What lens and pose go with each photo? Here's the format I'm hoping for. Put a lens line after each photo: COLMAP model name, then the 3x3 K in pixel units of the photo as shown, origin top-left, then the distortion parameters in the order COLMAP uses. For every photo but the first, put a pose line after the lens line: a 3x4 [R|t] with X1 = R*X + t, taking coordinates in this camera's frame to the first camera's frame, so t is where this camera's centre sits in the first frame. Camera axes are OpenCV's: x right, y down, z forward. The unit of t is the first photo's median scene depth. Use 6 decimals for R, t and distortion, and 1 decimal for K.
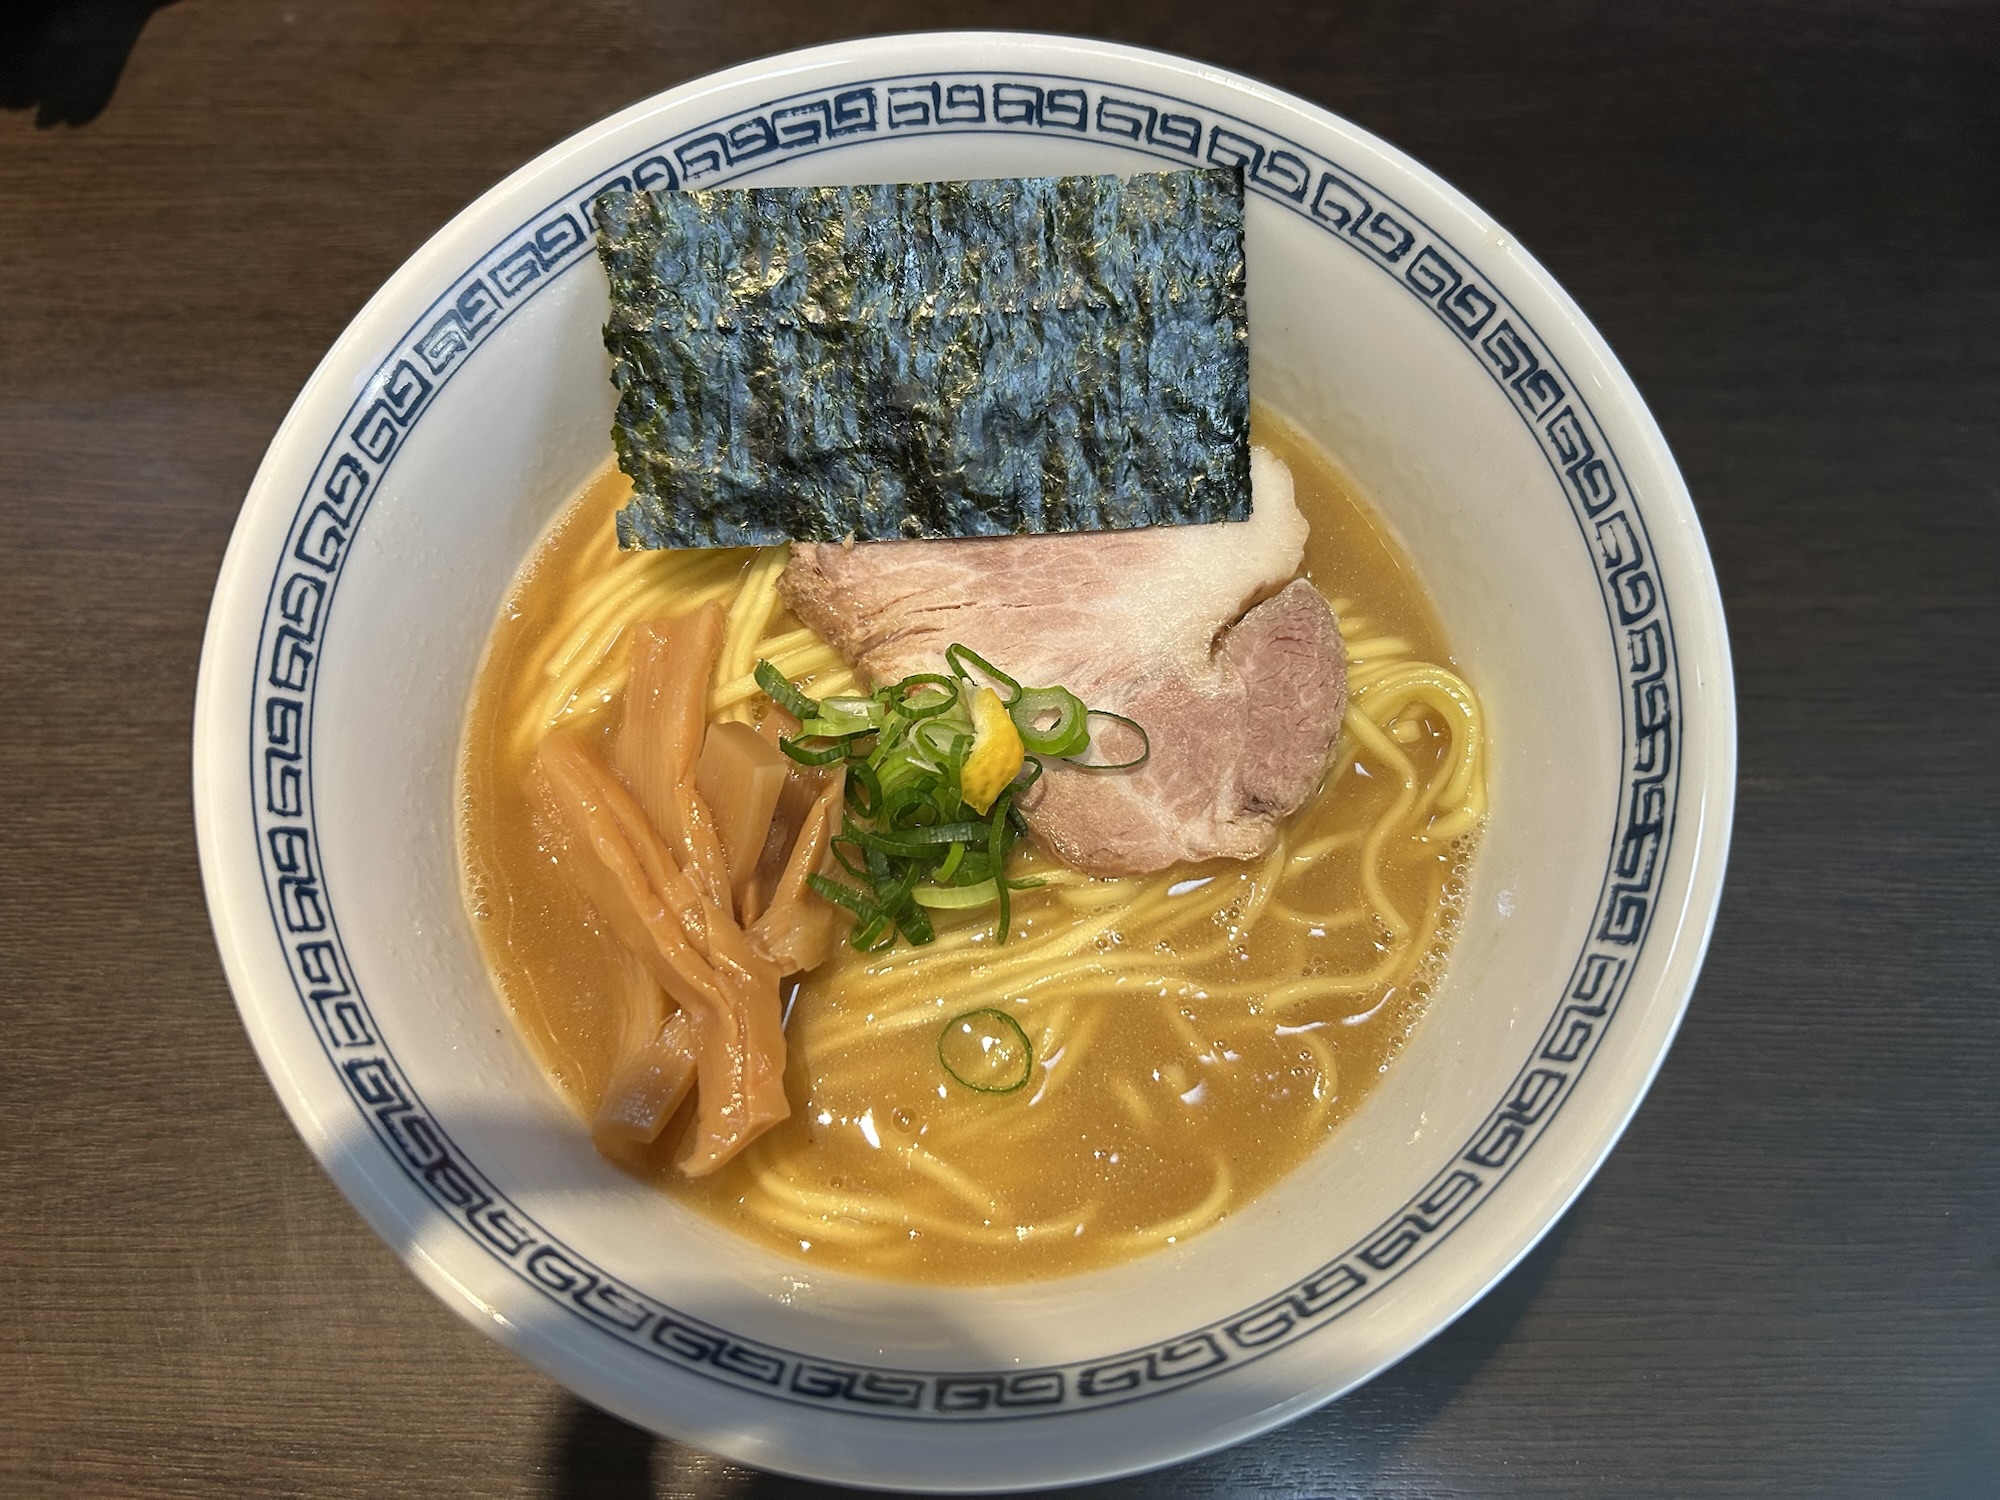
lens RADIAL K [[1511.5, 0, 974.6], [0, 1511.5, 747.5], [0, 0, 1]] dist [-0.033901, -0.008072]
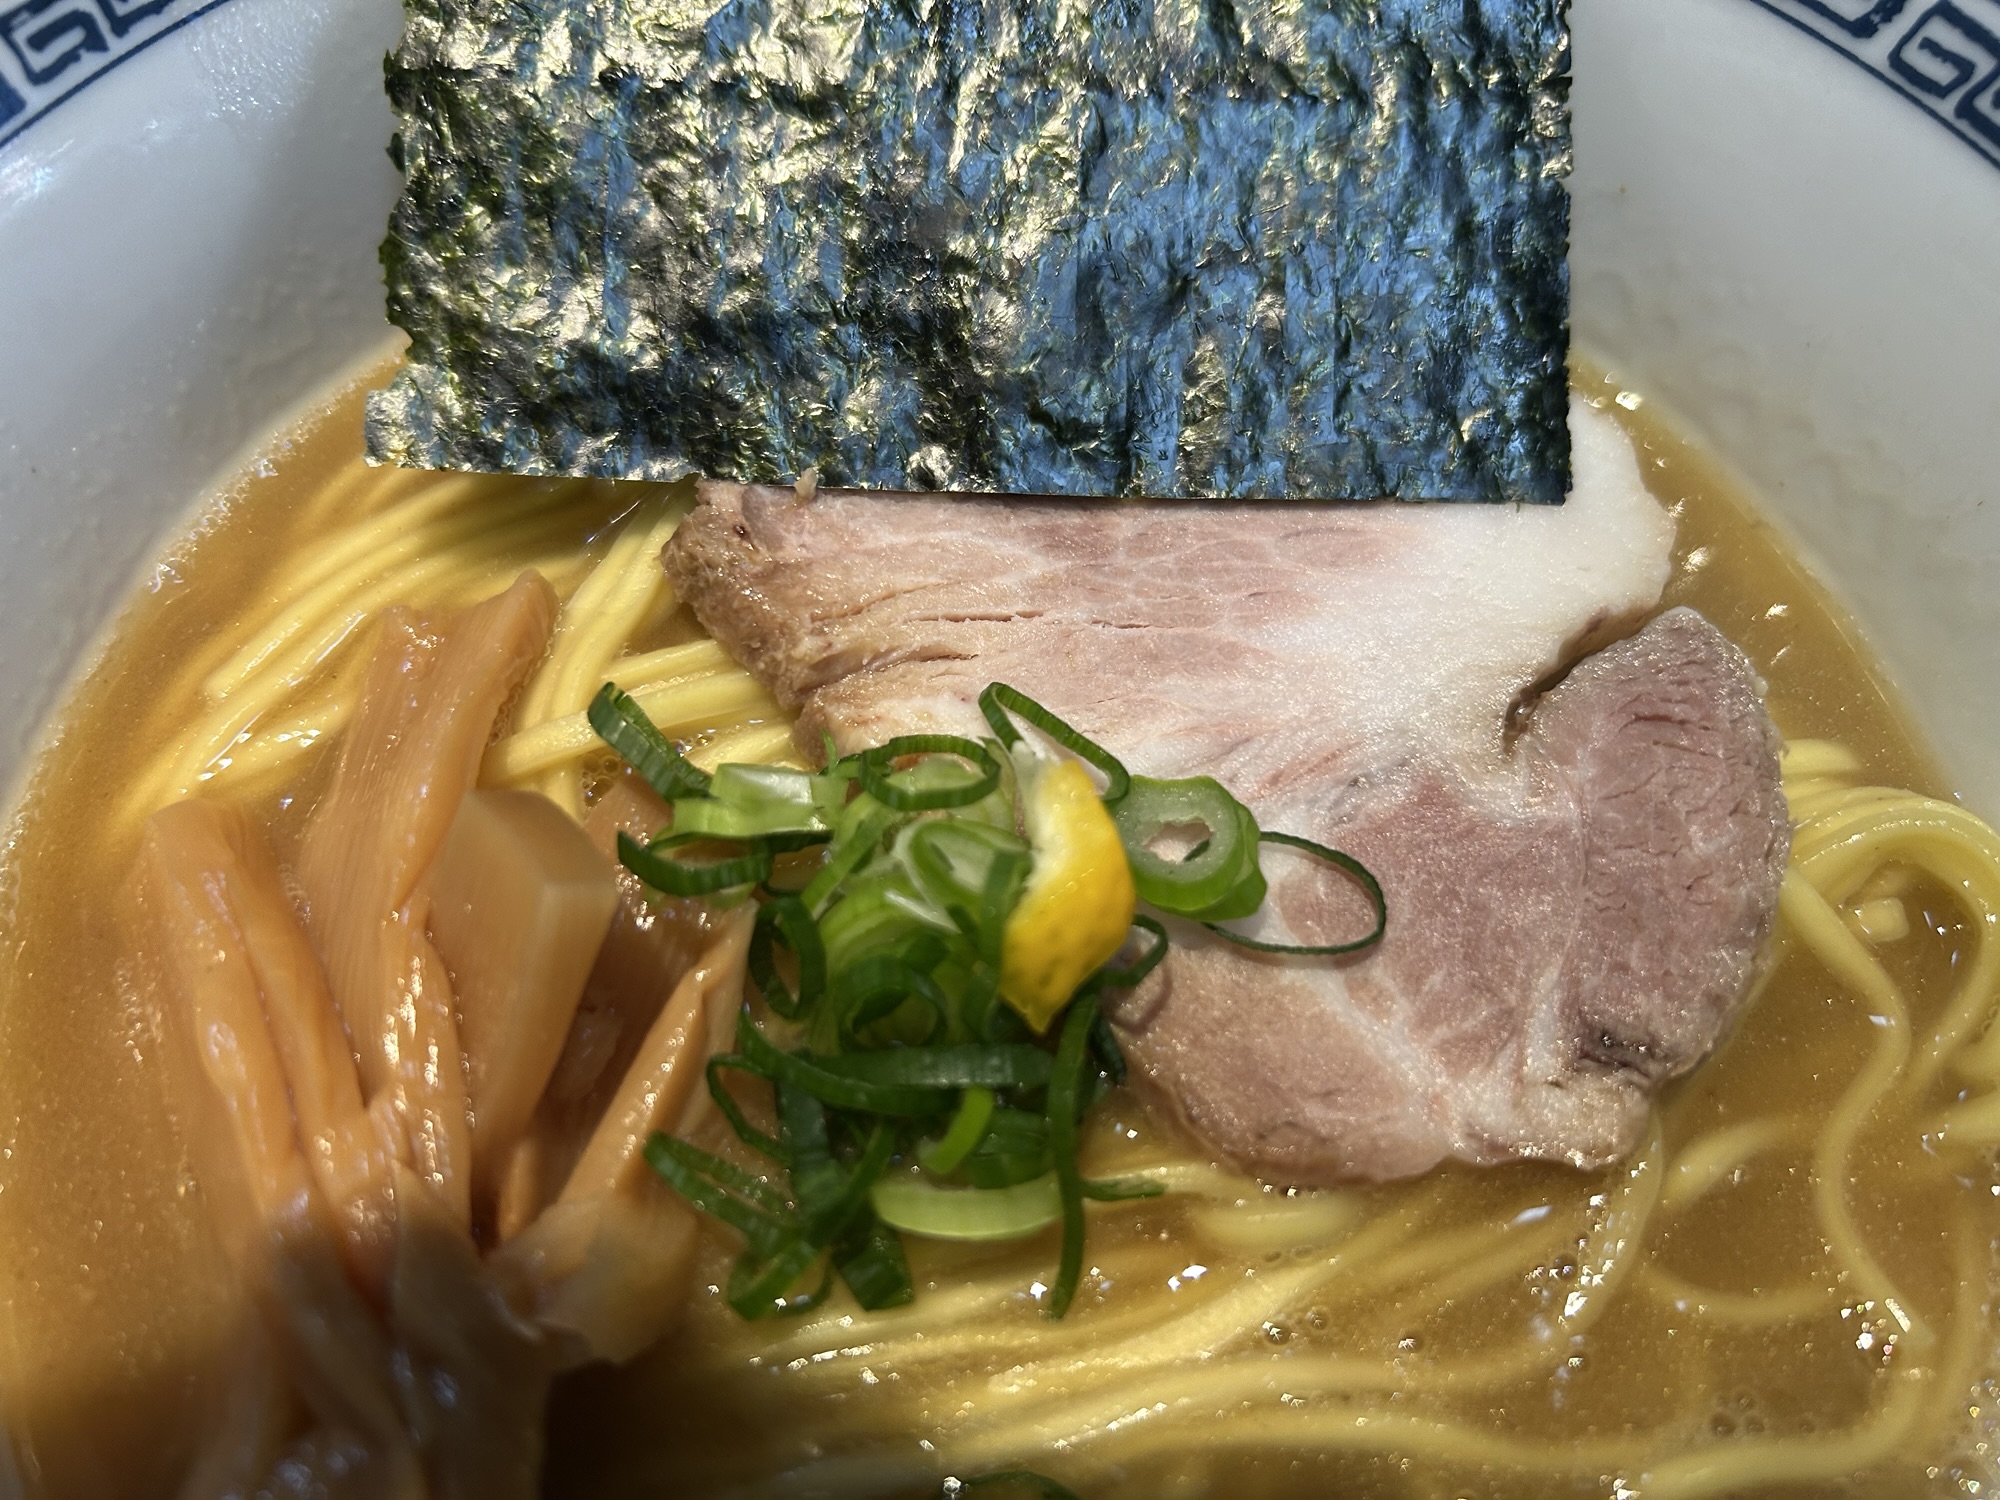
lens RADIAL K [[1511.5, 0, 974.6], [0, 1511.5, 747.5], [0, 0, 1]] dist [-0.033901, -0.008072]
pose [[0.997257, 0.073686, 0.006986, -0.023068], [-0.071879, 0.986655, -0.146097, 0.026963], [-0.017658, 0.145195, 0.989246, 0.512575]]
